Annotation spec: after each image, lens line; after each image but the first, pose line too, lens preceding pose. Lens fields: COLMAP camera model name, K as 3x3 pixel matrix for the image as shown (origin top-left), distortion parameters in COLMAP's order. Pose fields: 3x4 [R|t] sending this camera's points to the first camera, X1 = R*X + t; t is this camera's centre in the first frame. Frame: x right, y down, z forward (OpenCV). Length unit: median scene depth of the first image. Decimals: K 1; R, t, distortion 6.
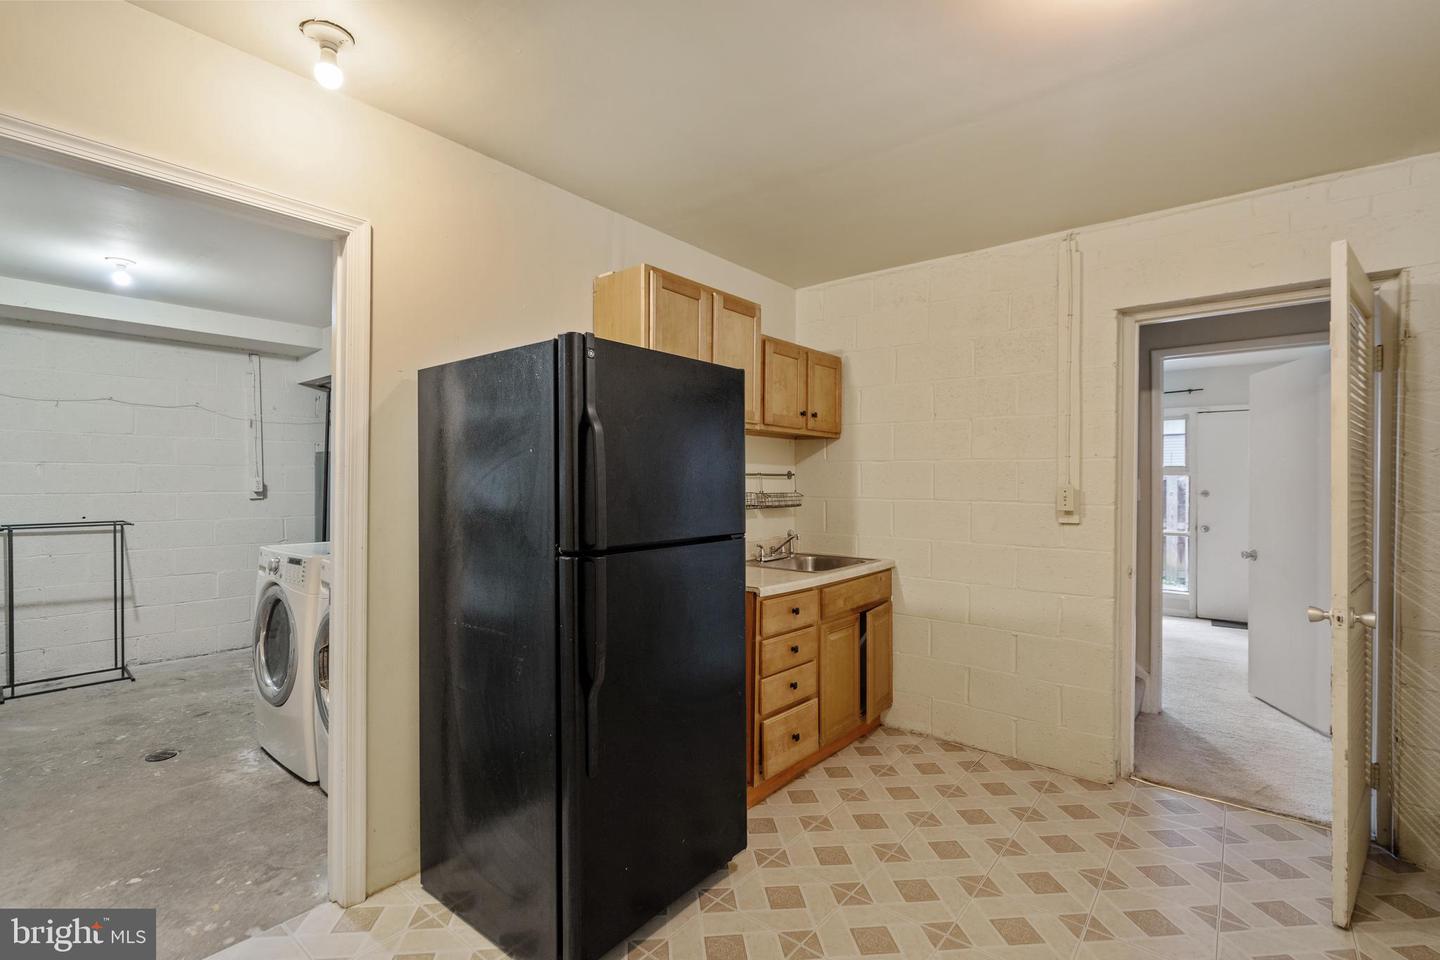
lens RADIAL K [[660.0, 0, 708.5], [0, 660.0, 476.8], [0, 0, 1]] dist [-0.000693, 0.000867]
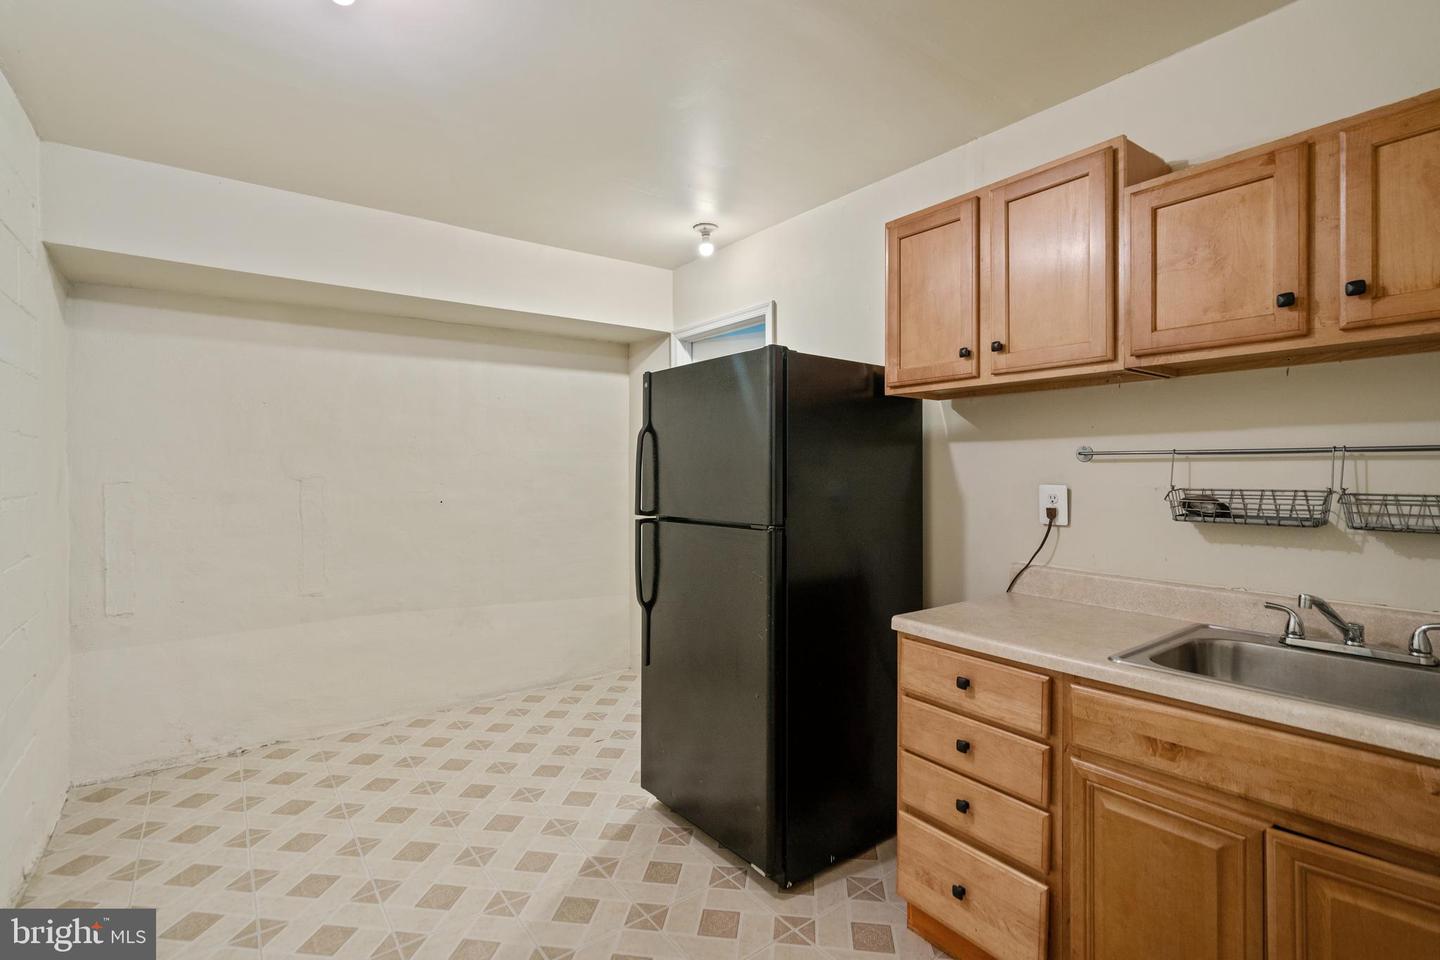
lens RADIAL K [[658.8, 0, 710.5], [0, 658.8, 477.7], [0, 0, 1]] dist [-0.000676, 0.001416]
pose [[-0.228383, -0.000169, -0.973571, 0.752871], [0.007204, 0.999972, -0.001864, 0.014892], [0.973545, -0.007439, -0.228376, 0.896422]]
